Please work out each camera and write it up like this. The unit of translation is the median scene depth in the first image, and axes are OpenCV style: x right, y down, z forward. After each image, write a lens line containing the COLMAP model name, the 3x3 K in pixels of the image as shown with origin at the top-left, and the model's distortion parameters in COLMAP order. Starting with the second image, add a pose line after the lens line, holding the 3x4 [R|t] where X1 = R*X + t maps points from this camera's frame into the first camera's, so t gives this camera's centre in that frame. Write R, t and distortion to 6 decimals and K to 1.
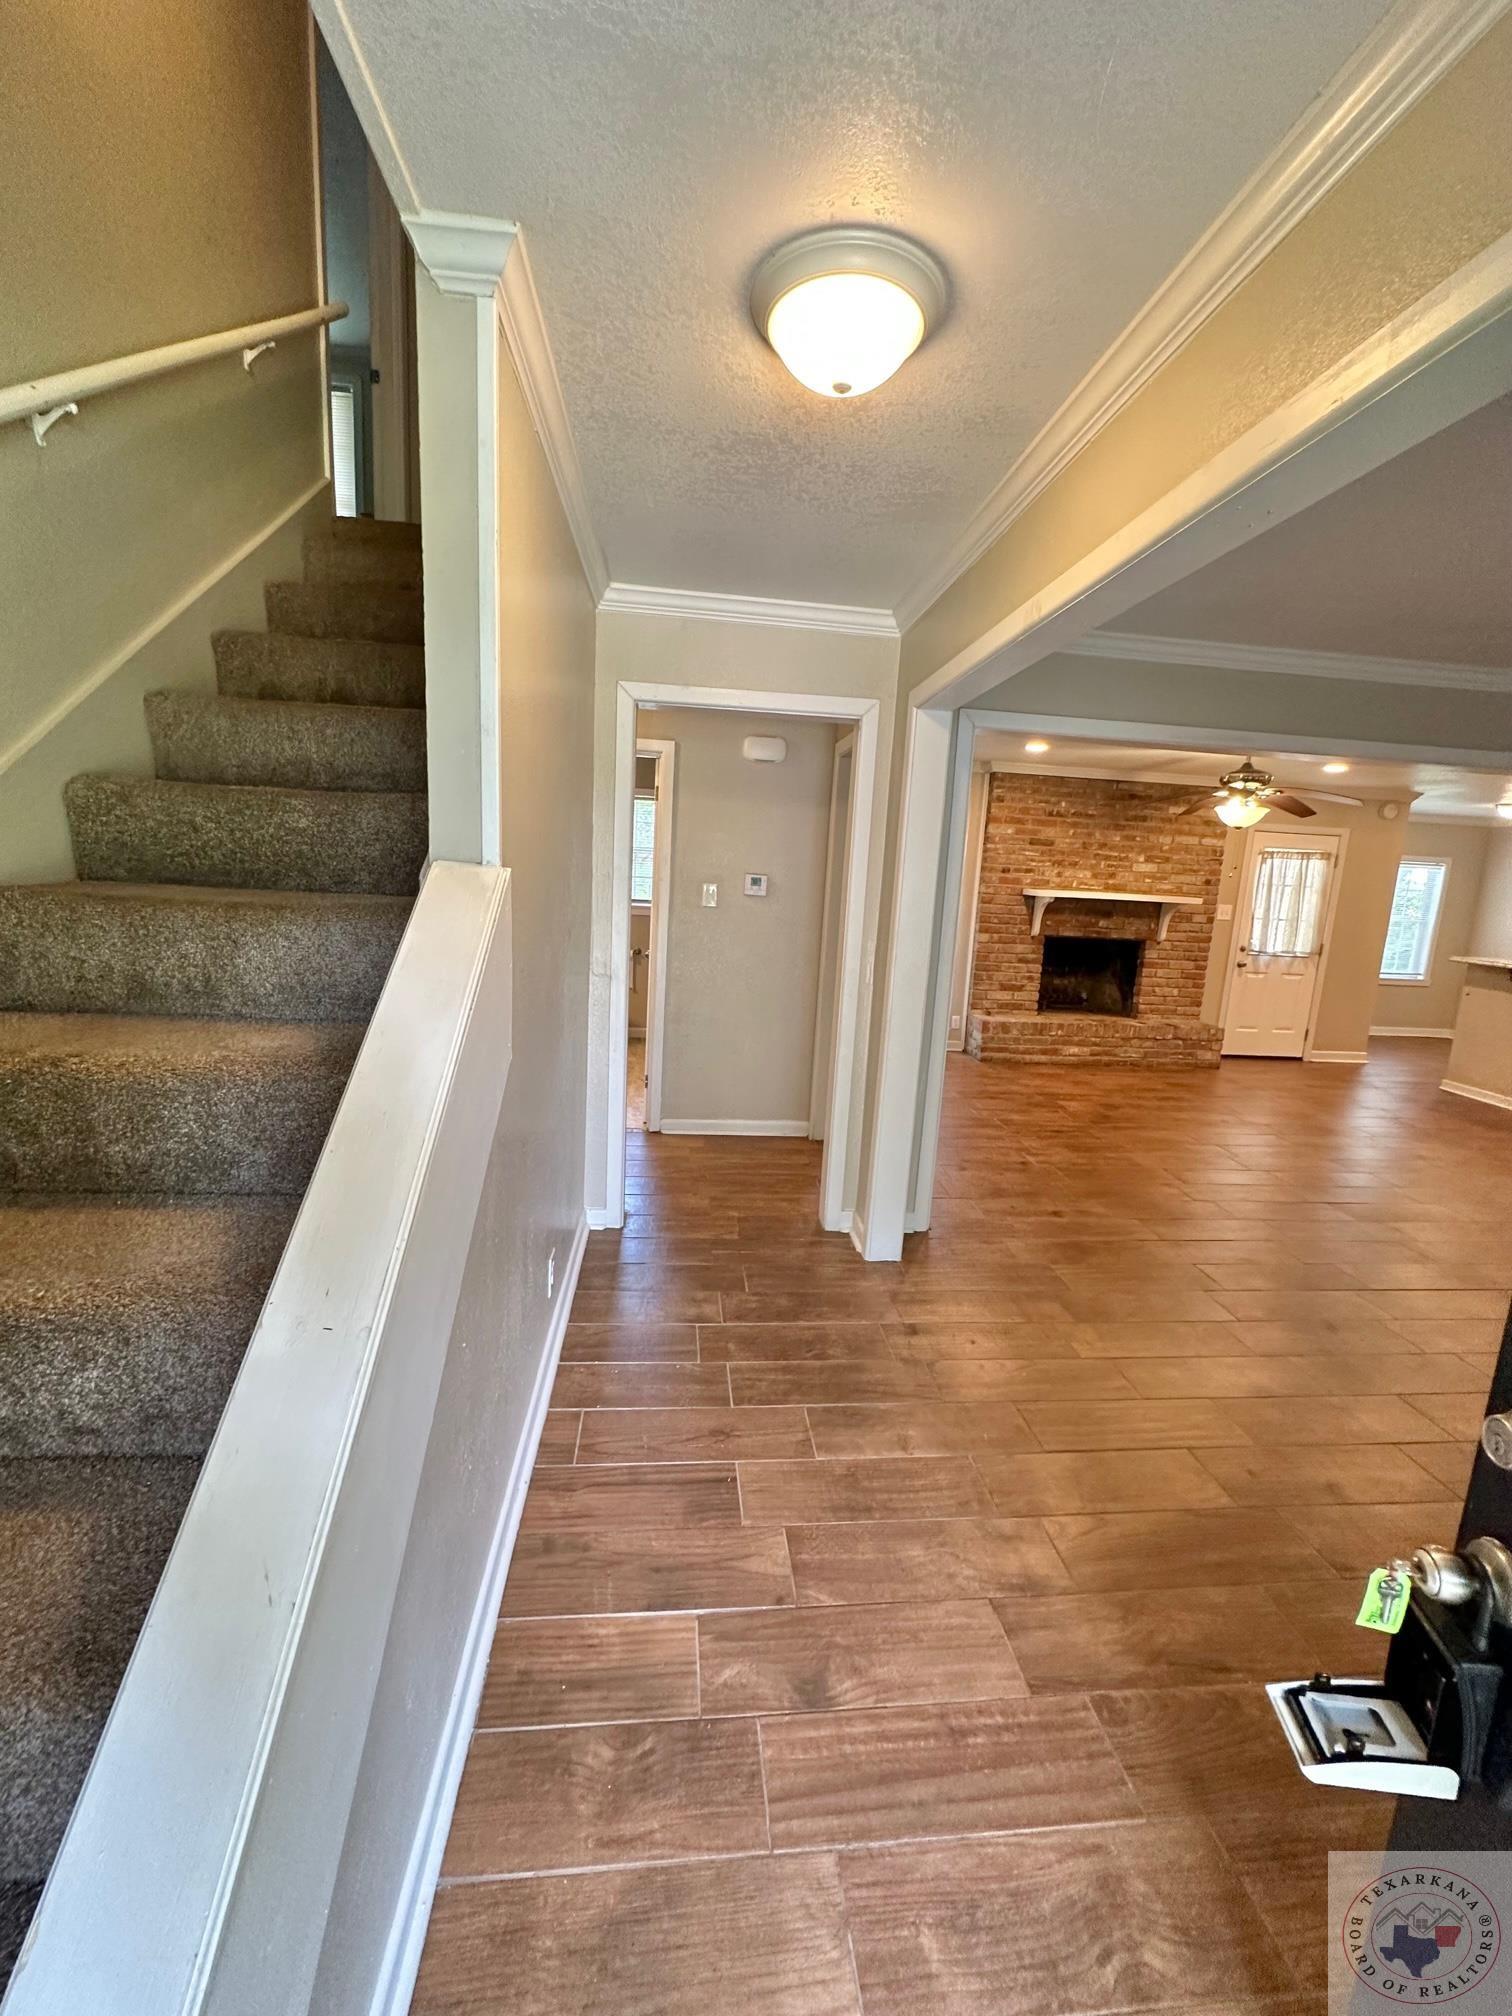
lens RADIAL K [[802.9, 0, 756.0], [0, 802.9, 1008.0], [0, 0, 1]] dist [-0.002998, 0.000466]
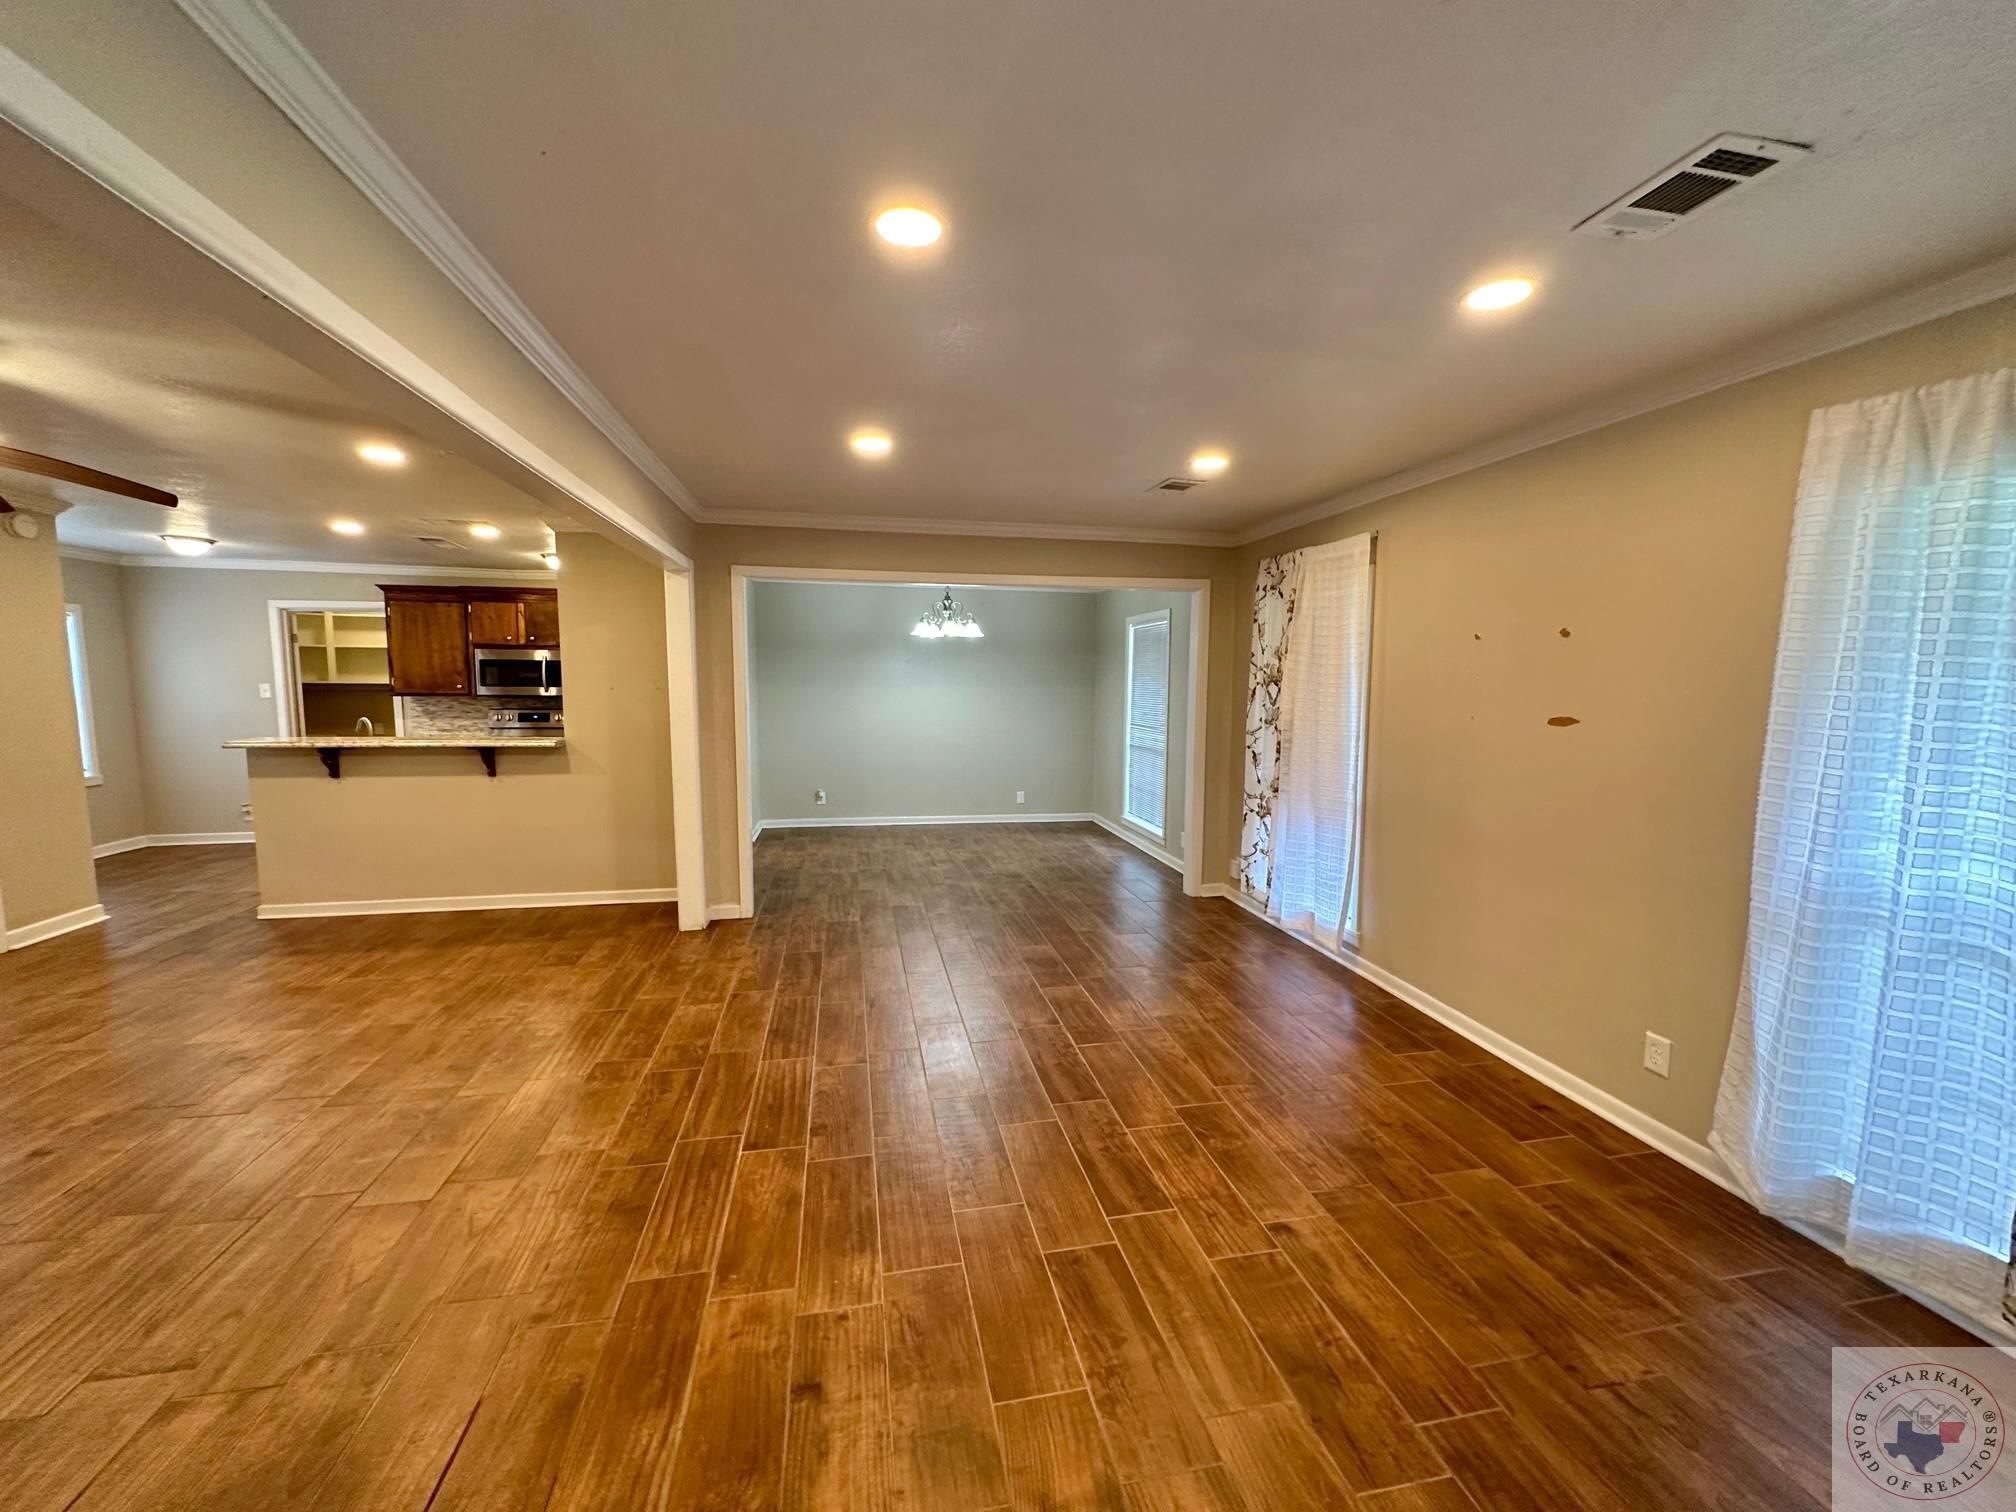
lens RADIAL K [[802.9, 0, 1008.0], [0, 802.9, 756.0], [0, 0, 1]] dist [-0.002998, 0.000466]
pose [[-0.103742, -0.151221, 0.983041, 0.106620], [0.157844, 0.973345, 0.166387, -0.076333], [-0.981999, 0.172429, -0.077108, 0.461465]]
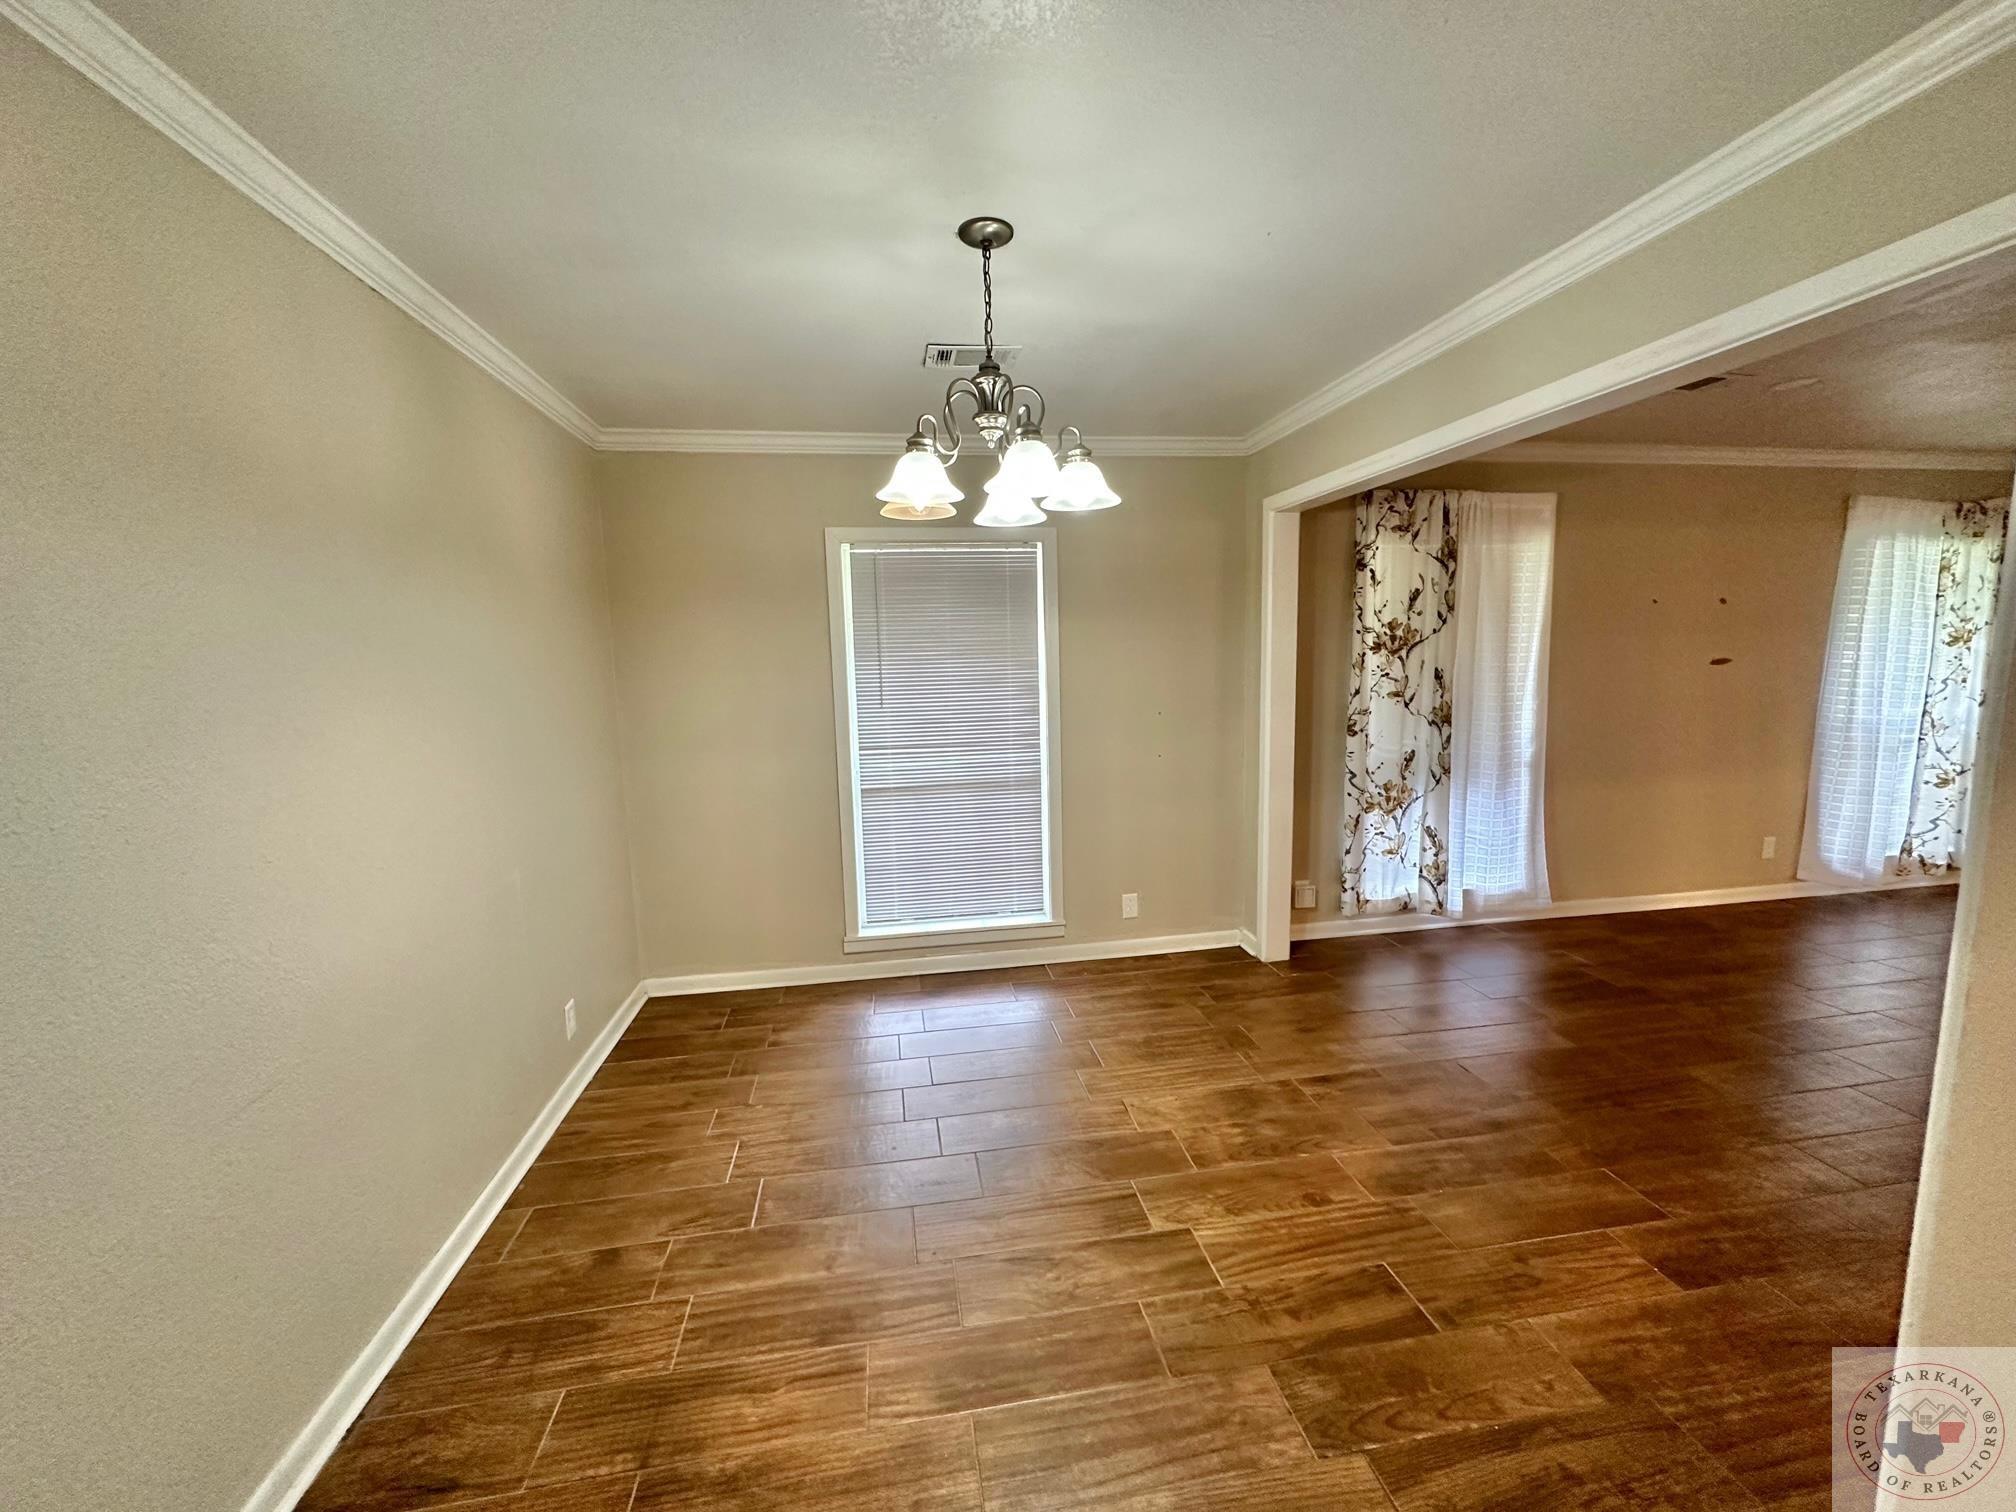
lens RADIAL K [[802.9, 0, 1008.0], [0, 802.9, 756.0], [0, 0, 1]] dist [-0.002998, 0.000466]
pose [[-0.997488, -0.020392, -0.067842, 1.444696], [-0.039141, 0.956869, 0.287870, -0.060691], [0.059045, 0.289802, -0.955264, 0.816588]]
